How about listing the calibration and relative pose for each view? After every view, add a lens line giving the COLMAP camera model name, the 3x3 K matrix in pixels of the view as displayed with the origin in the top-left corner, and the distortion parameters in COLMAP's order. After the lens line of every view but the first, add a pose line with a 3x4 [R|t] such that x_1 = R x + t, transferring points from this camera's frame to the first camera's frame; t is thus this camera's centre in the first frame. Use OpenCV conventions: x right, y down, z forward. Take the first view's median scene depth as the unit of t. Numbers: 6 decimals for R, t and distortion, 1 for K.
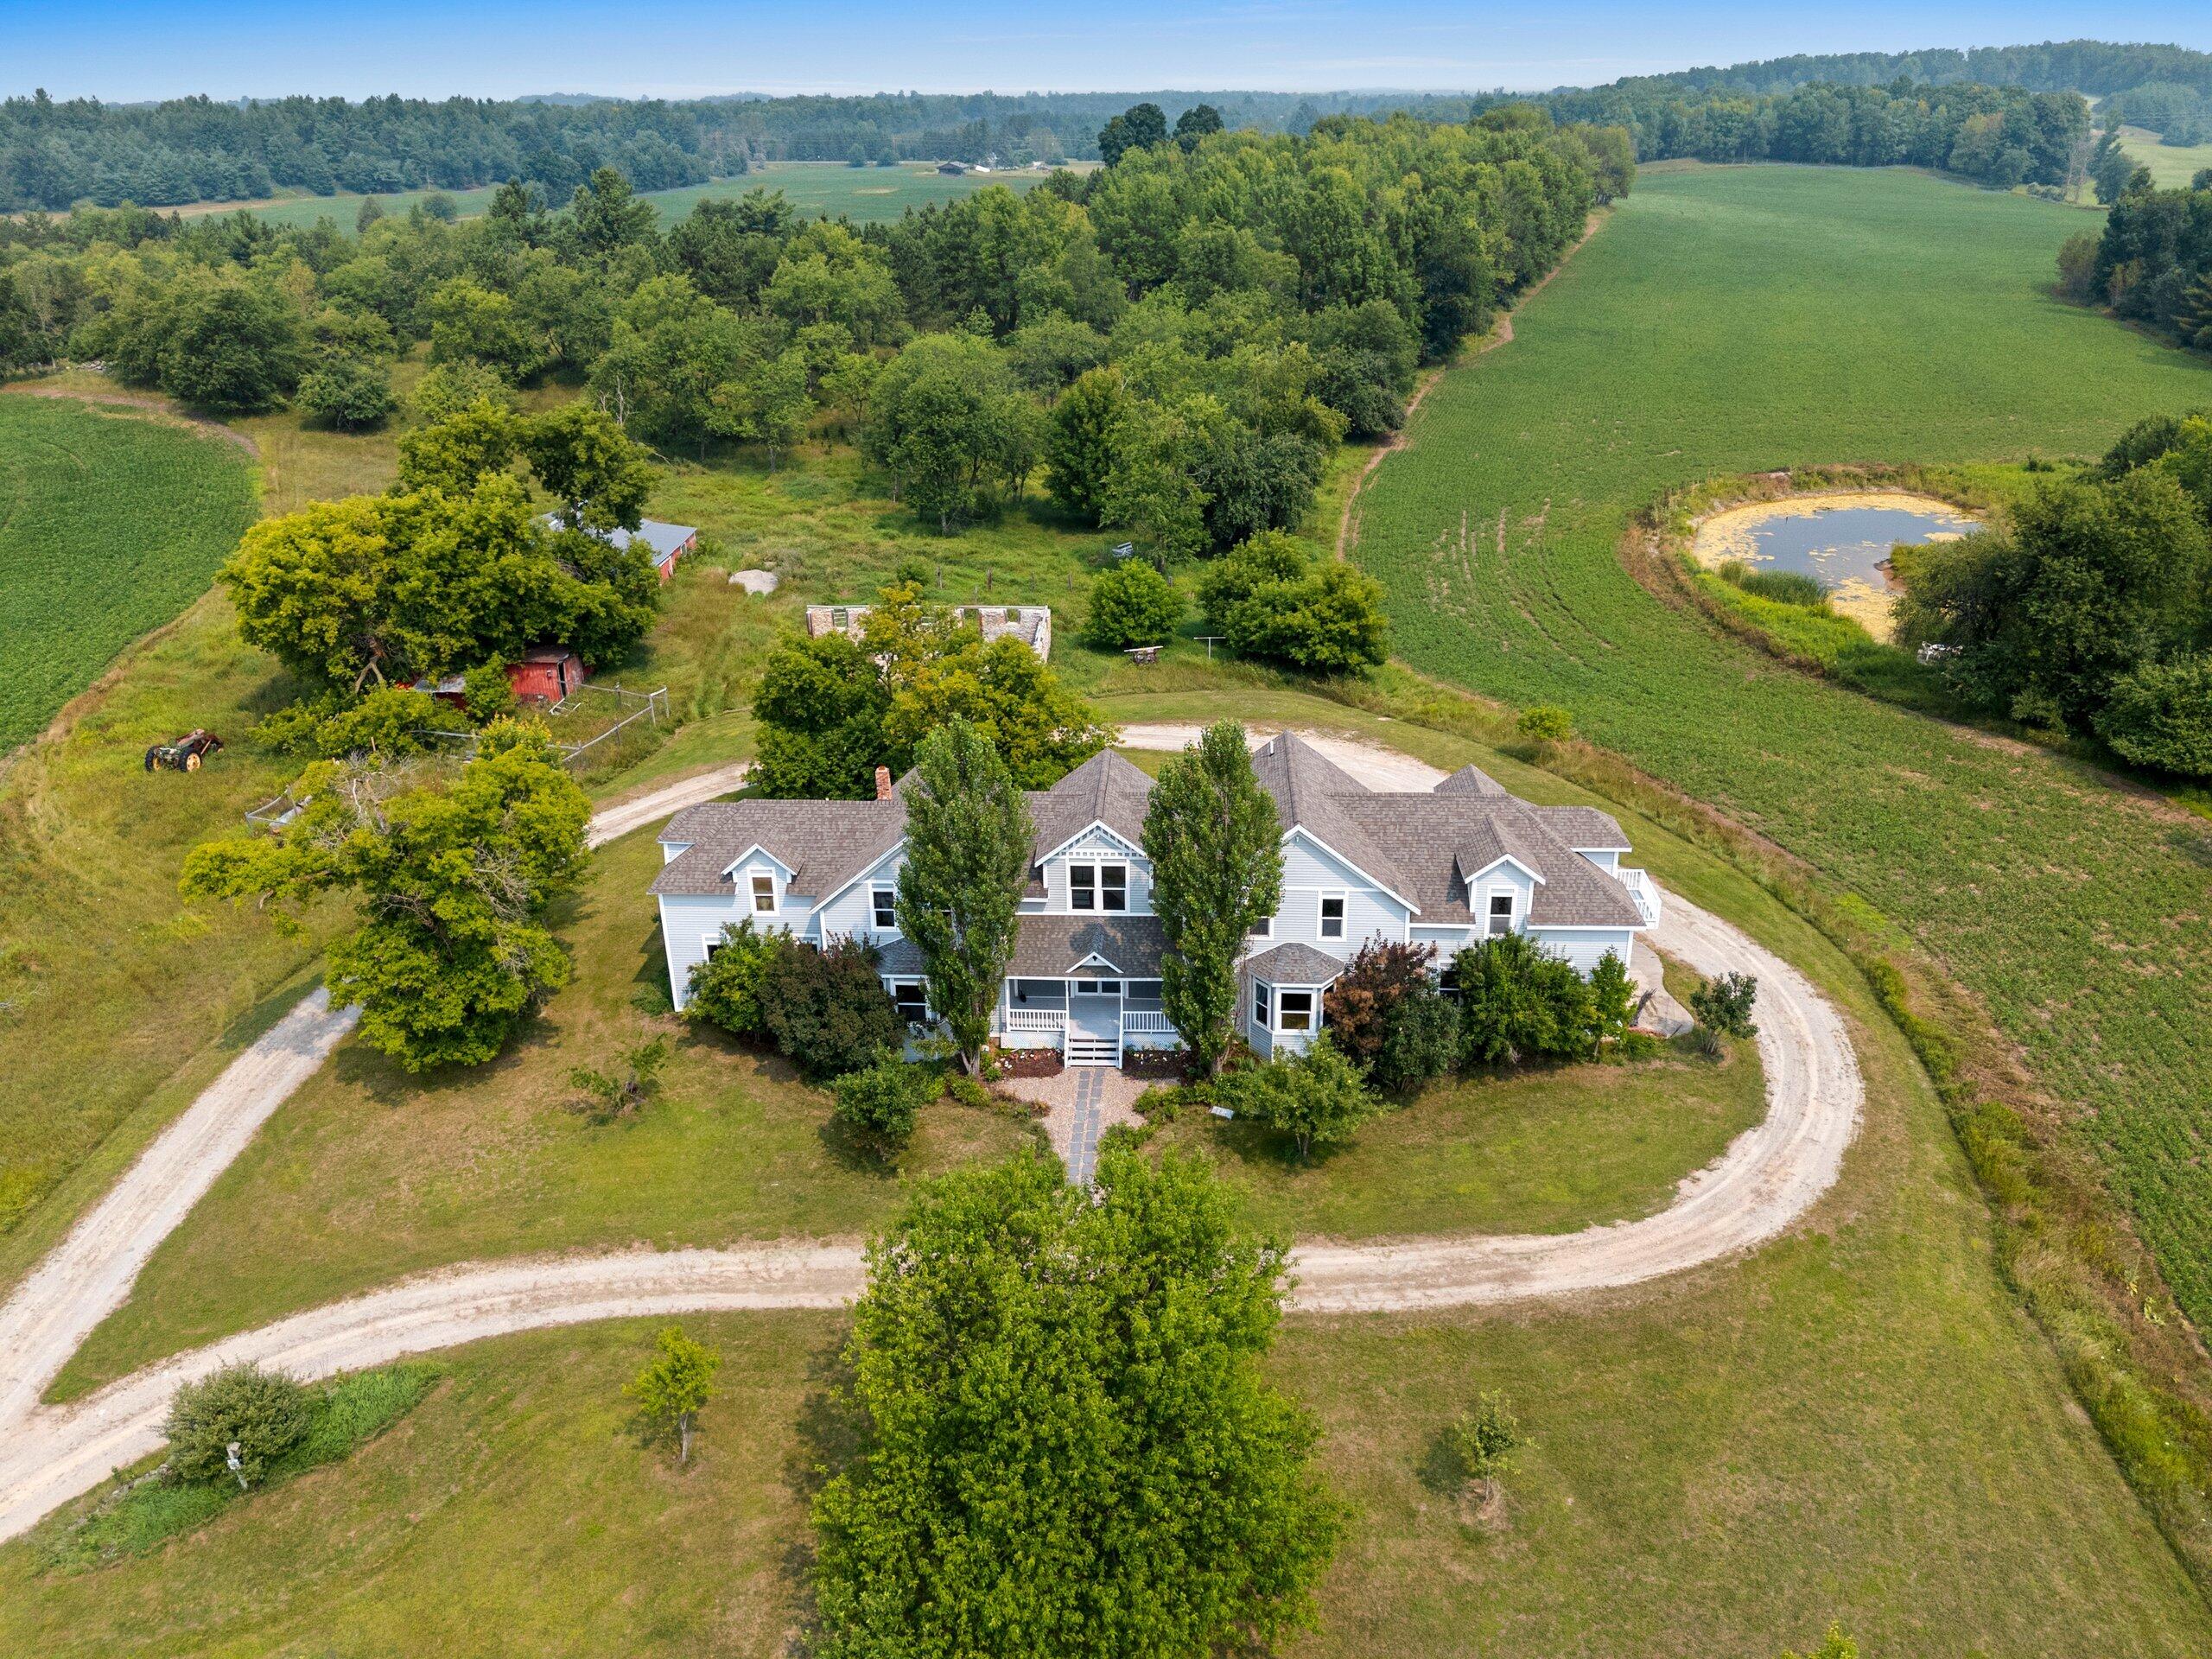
lens RADIAL K [[1414.3, 0, 1106.0], [0, 1414.3, 829.5], [0, 0, 1]] dist [0.047012, -0.001561]
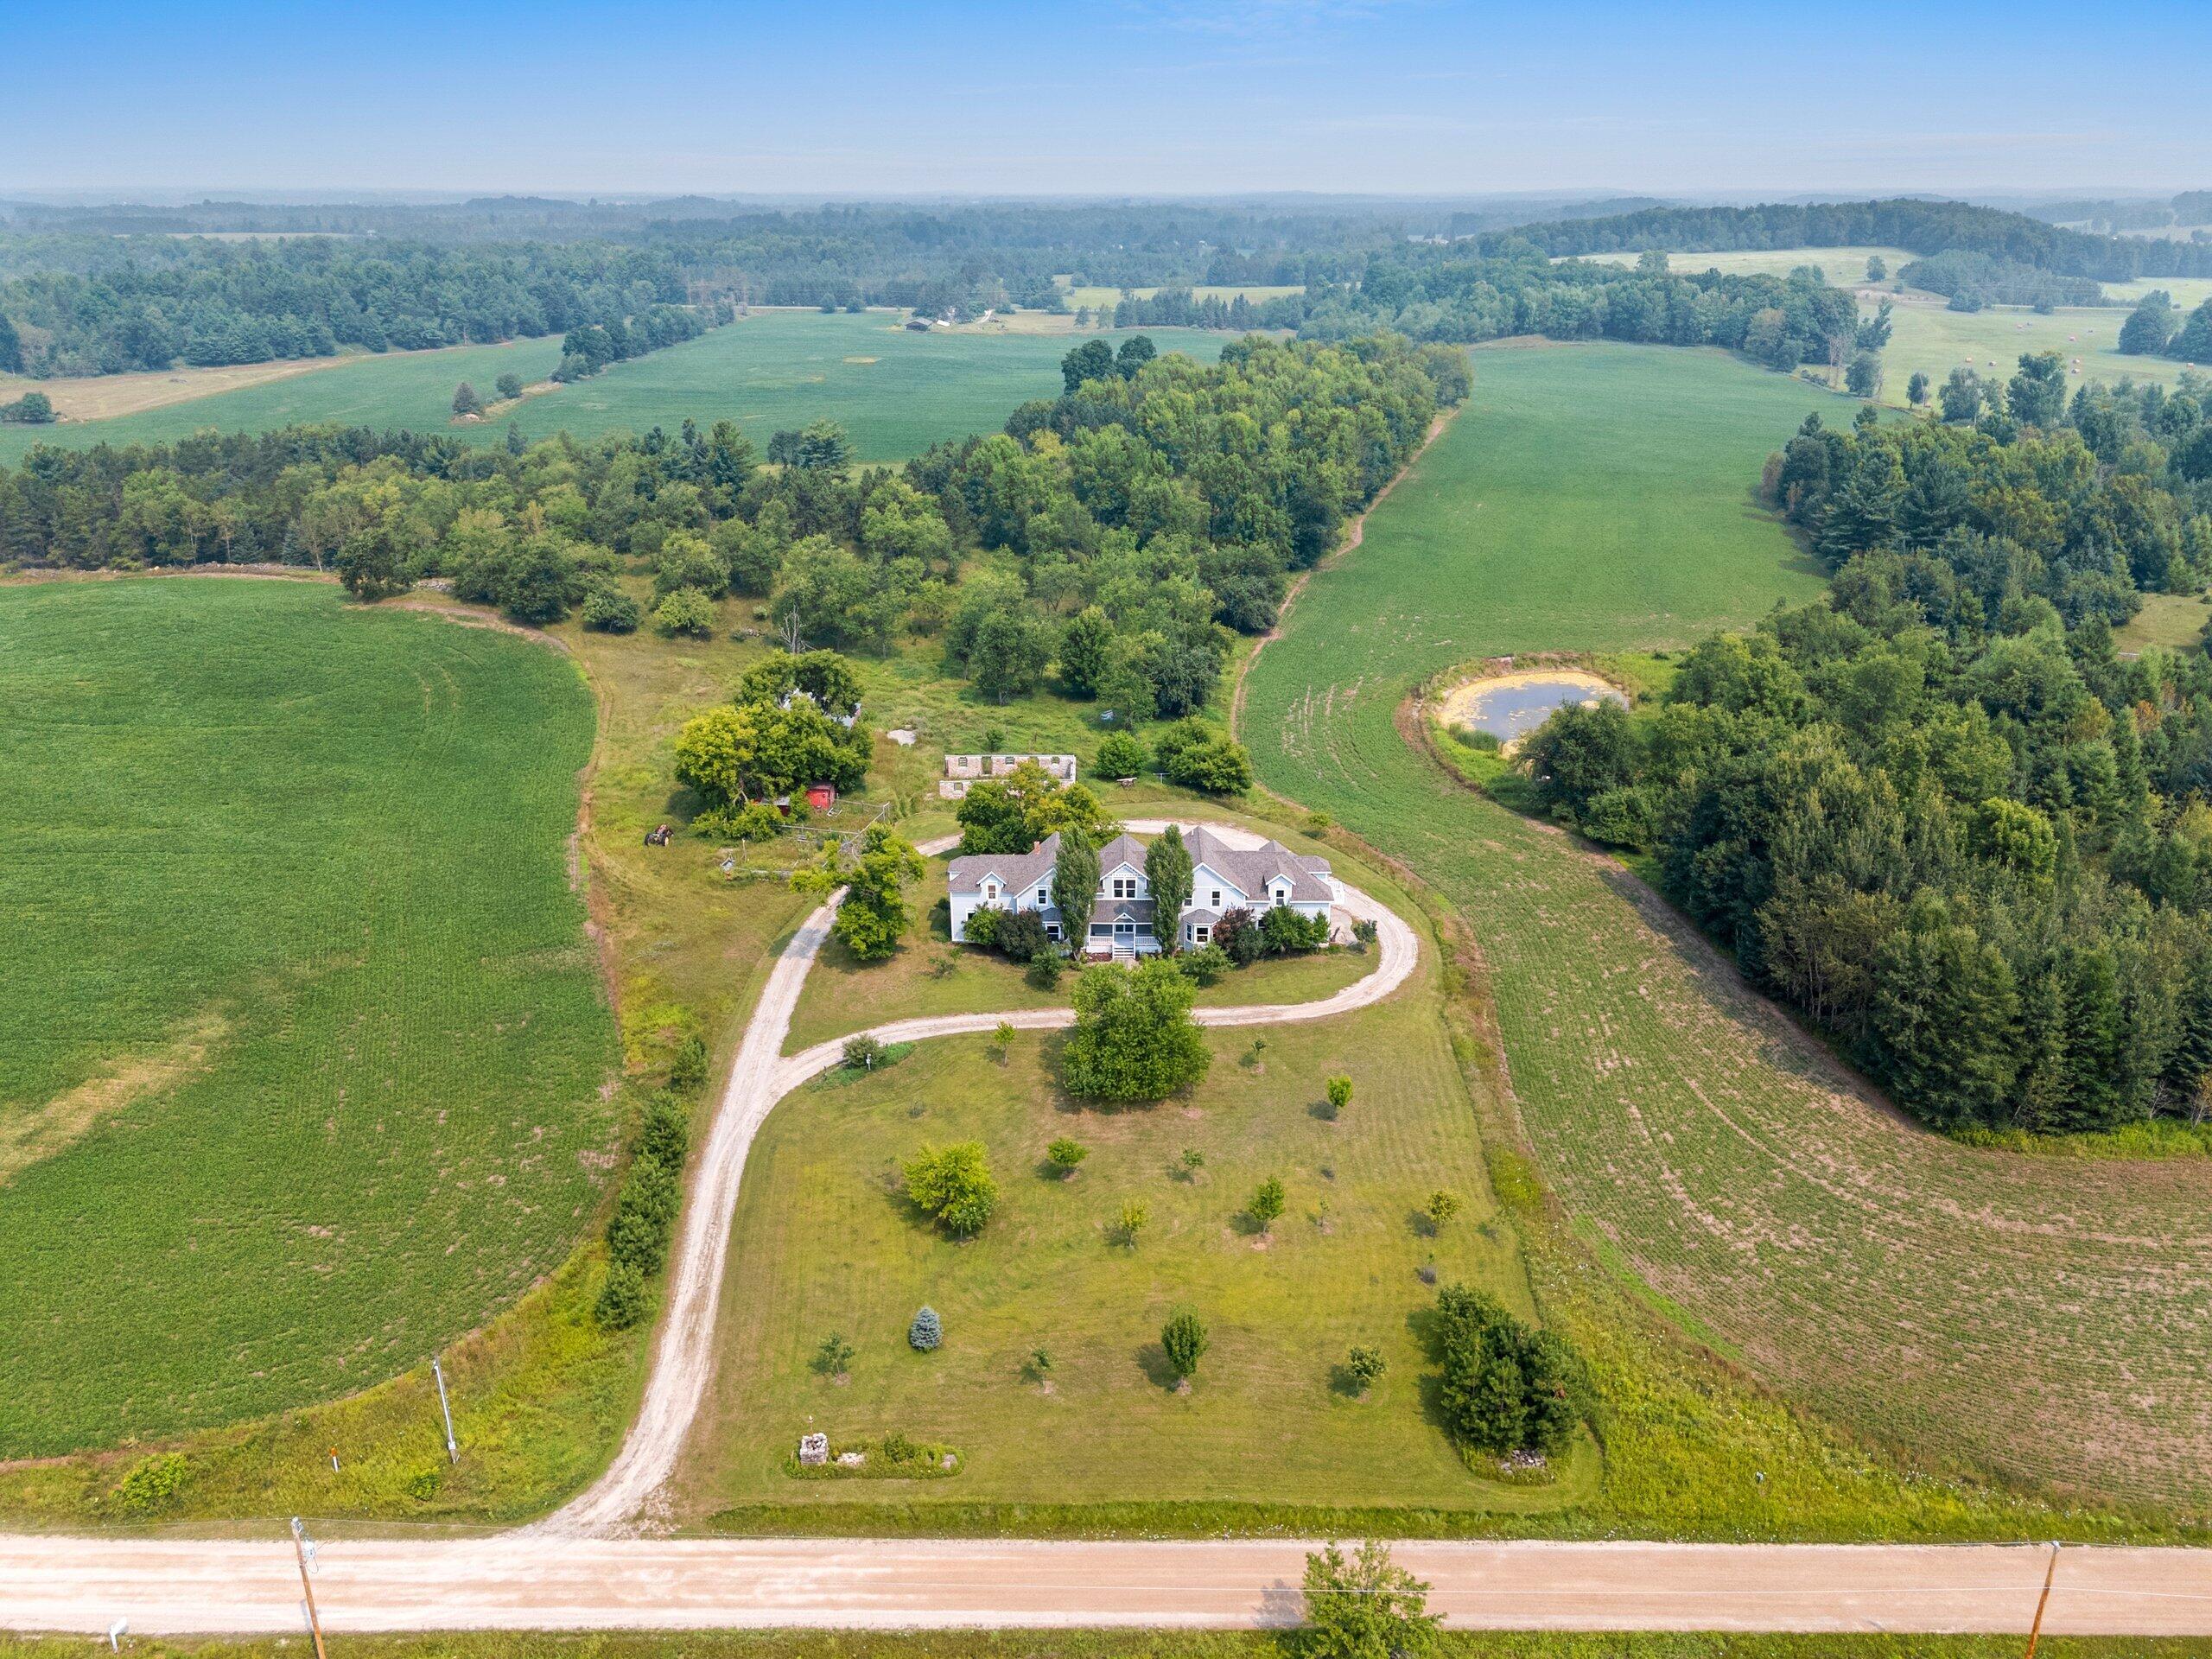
lens RADIAL K [[1837.6, 0, 1106.0], [0, 1837.6, 829.5], [0, 0, 1]] dist [0.123005, 0.000251]
pose [[0.998032, -0.003566, 0.062607, -0.158000], [0.006746, 0.998693, -0.050655, 0.065924], [-0.062344, 0.050978, 0.996752, -1.477120]]
